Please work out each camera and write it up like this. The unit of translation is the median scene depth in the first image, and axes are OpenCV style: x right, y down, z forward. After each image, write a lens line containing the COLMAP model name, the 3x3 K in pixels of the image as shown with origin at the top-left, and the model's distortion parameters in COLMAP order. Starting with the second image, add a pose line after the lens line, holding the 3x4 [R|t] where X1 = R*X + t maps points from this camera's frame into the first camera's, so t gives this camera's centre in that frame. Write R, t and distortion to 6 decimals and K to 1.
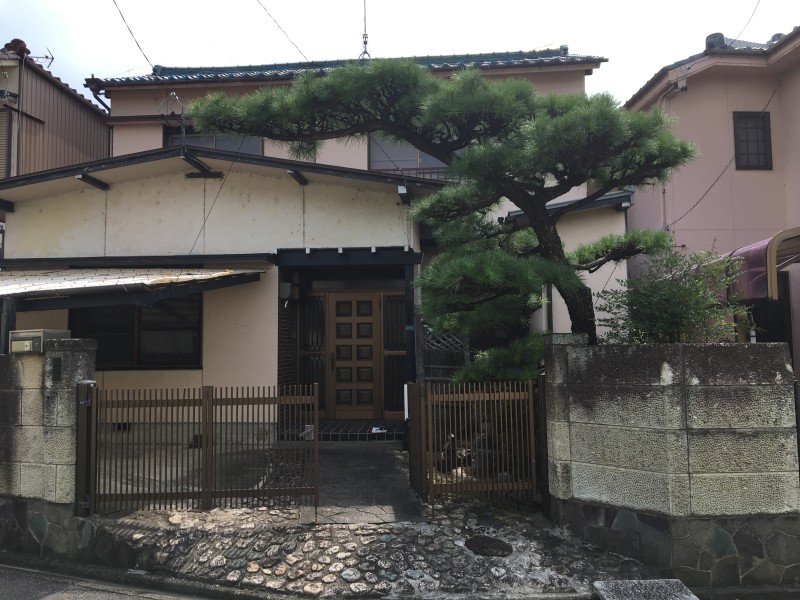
lens RADIAL K [[672.7, 0, 400.0], [0, 672.7, 300.0], [0, 0, 1]] dist [0.078813, -0.124232]
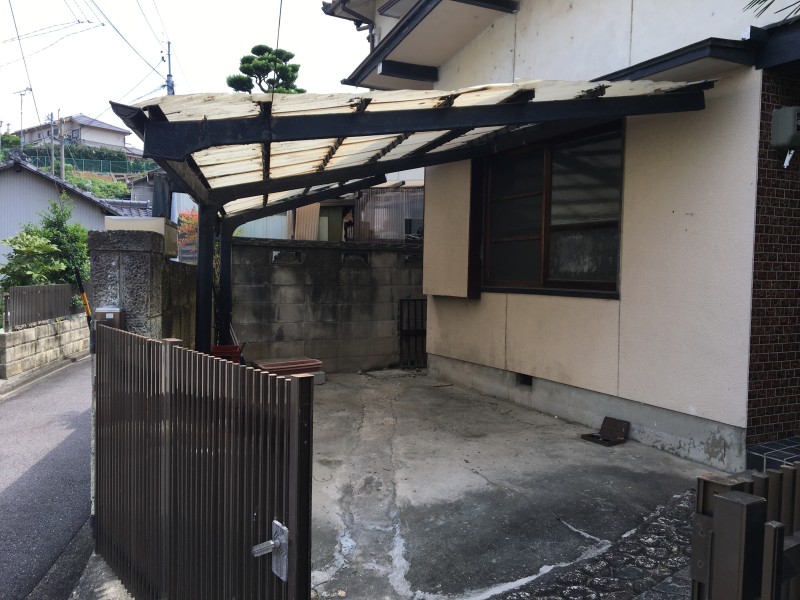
lens RADIAL K [[672.7, 0, 400.0], [0, 672.7, 300.0], [0, 0, 1]] dist [0.078813, -0.124232]
pose [[0.515305, 0.060224, -0.854888, 0.078462], [0.041337, 0.994620, 0.094985, 0.044547], [0.856010, -0.084284, 0.510043, 0.576563]]
